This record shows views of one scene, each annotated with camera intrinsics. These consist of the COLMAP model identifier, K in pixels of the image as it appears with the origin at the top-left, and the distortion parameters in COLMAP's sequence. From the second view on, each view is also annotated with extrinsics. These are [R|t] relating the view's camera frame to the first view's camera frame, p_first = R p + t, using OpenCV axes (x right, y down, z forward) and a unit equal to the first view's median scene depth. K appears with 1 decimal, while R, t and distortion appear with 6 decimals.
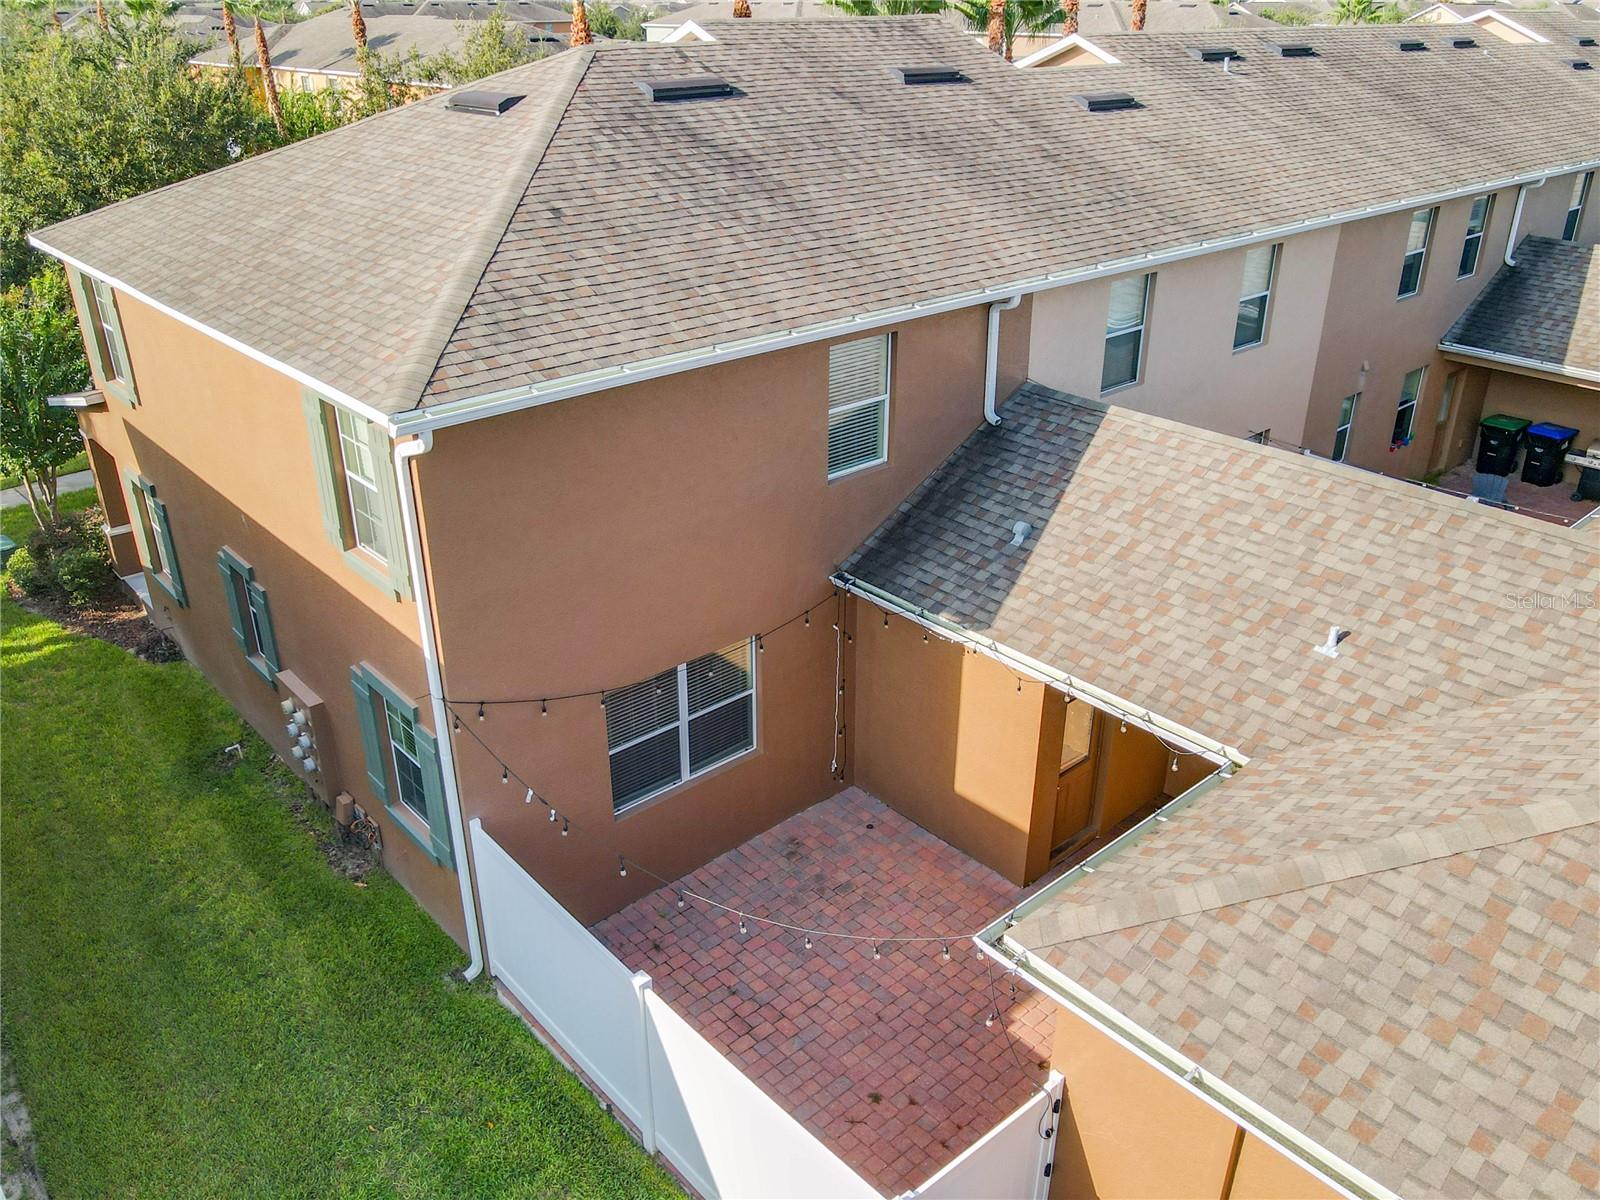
lens RADIAL K [[1240.5, 0, 800.0], [0, 1240.5, 600.0], [0, 0, 1]] dist [-0.054939, 0.003471]
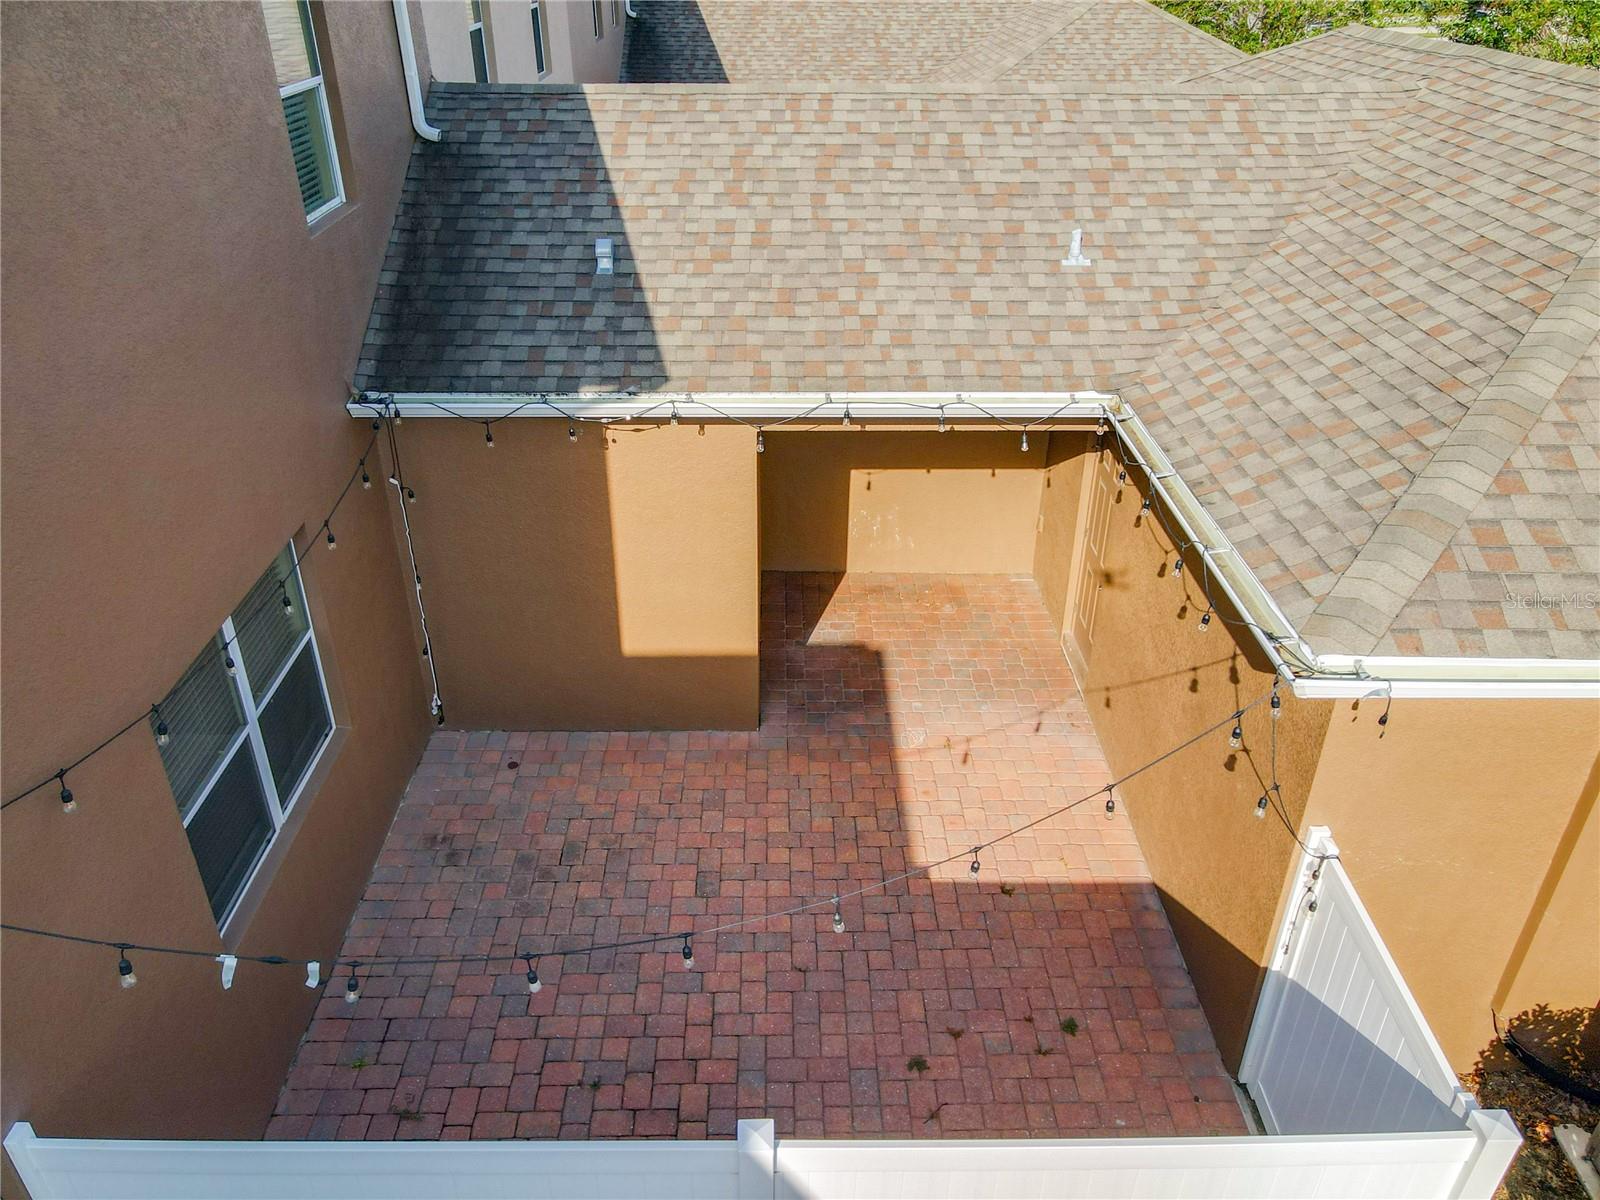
lens RADIAL K [[1161.3, 0, 794.4], [0, 1161.3, 596.5], [0, 0, 1]] dist [0.004684, 0.012391]
pose [[0.656104, -0.376042, 0.654308, -0.246599], [0.327733, 0.922964, 0.201811, 0.024823], [-0.679793, 0.082030, 0.728802, 0.484454]]
